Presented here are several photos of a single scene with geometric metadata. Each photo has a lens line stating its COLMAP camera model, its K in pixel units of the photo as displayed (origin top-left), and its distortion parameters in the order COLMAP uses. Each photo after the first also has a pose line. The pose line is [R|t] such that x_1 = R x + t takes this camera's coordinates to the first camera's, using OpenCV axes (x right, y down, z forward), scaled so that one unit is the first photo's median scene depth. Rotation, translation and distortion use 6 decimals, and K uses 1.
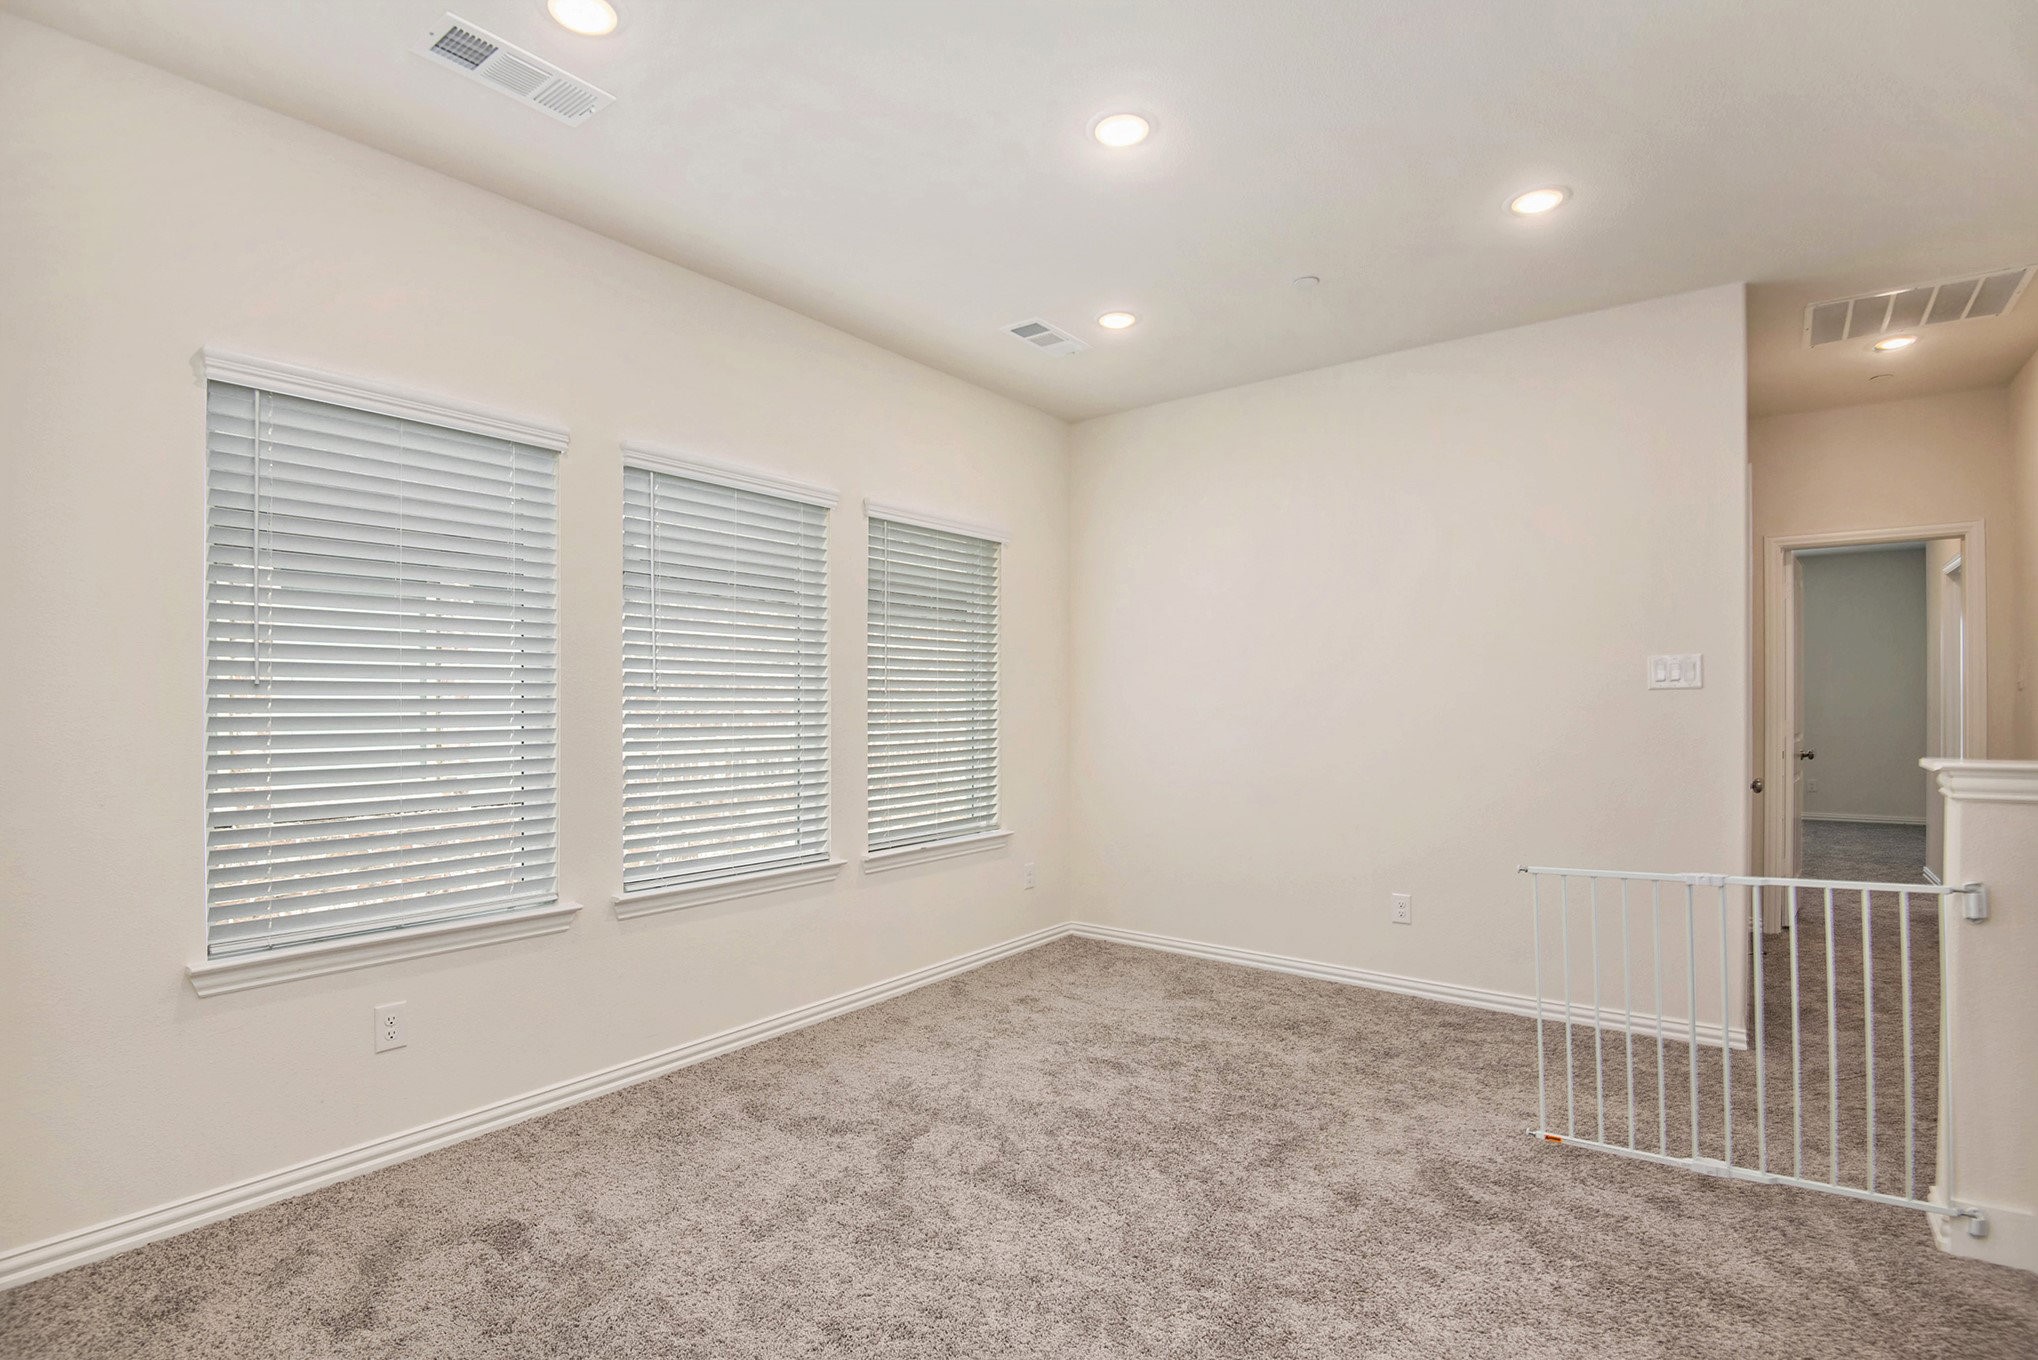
lens RADIAL K [[959.6, 0, 1019.0], [0, 959.6, 680.0], [0, 0, 1]] dist [0.031154, -0.034348]
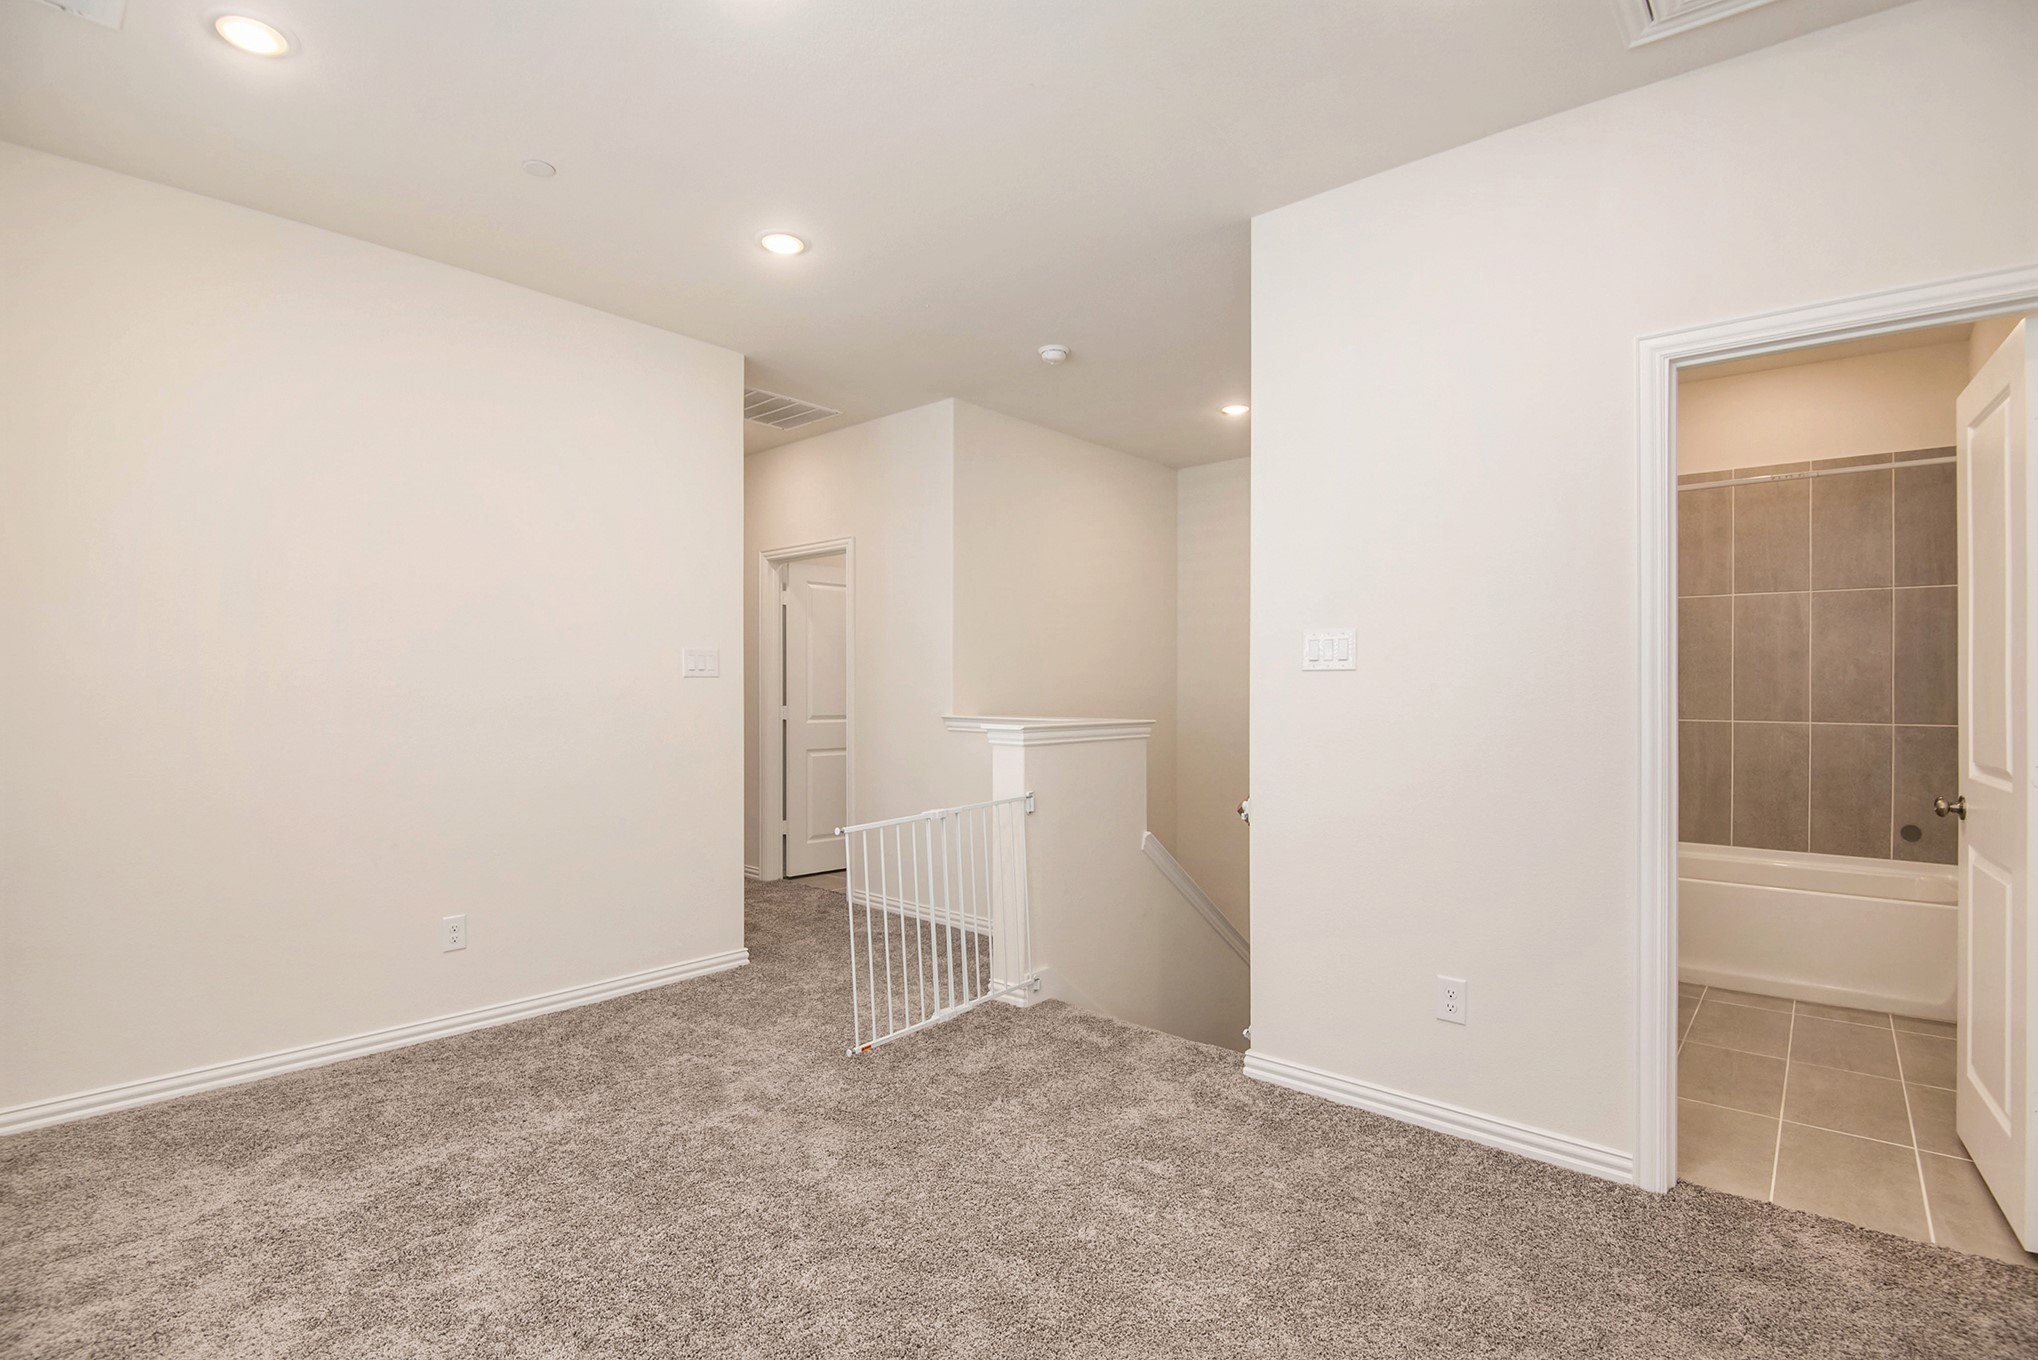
lens RADIAL K [[965.9, 0, 1017.1], [0, 965.9, 686.7], [0, 0, 1]] dist [-0.055410, 0.000693]
pose [[0.057286, 0.012320, 0.998282, -0.476013], [-0.016017, 0.999807, -0.011419, 0.030080], [-0.998229, -0.015336, 0.057472, 0.573702]]
